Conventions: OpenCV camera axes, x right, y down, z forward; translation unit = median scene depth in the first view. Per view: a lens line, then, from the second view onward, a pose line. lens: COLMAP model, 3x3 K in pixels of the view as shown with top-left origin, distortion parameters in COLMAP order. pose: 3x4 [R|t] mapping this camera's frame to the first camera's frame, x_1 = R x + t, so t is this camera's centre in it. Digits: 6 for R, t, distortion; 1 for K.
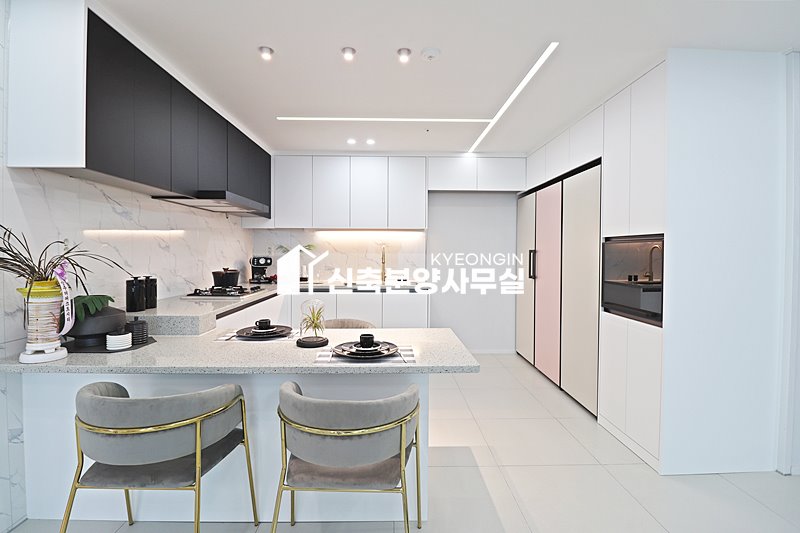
lens RADIAL K [[372.7, 0, 399.0], [0, 372.7, 258.7], [0, 0, 1]] dist [0.002128, -0.012600]
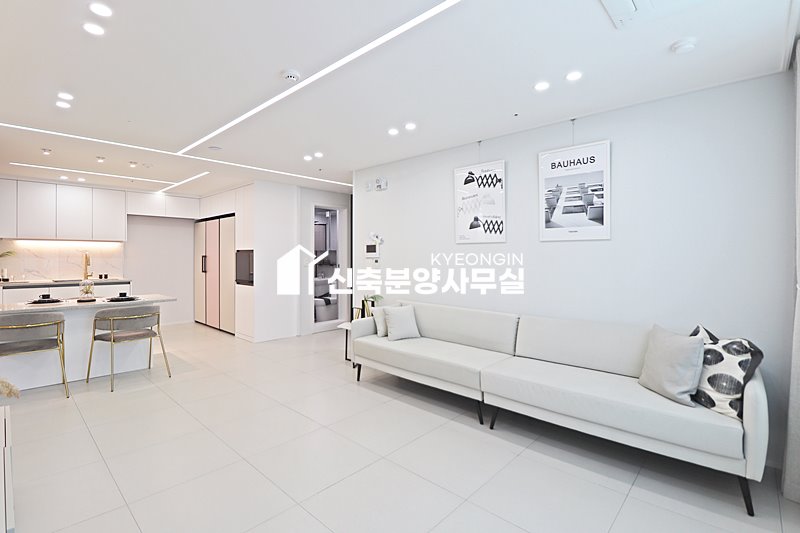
lens RADIAL K [[372.7, 0, 399.0], [0, 372.7, 258.7], [0, 0, 1]] dist [0.002128, -0.012600]
pose [[0.700851, -0.005973, 0.713283, -0.227886], [0.014854, 0.999870, -0.006222, 0.014312], [-0.713153, 0.014956, 0.700849, -0.818243]]
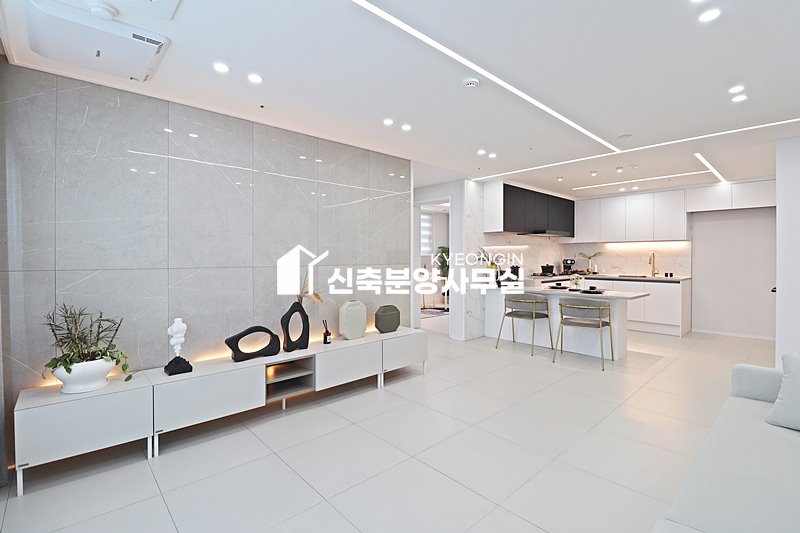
lens RADIAL K [[372.7, 0, 399.0], [0, 372.7, 258.7], [0, 0, 1]] dist [0.002128, -0.012600]
pose [[0.662332, -0.003539, -0.749202, 0.435439], [-0.010332, 0.999851, -0.013857, 0.025025], [0.749139, 0.016919, 0.662196, -0.798294]]
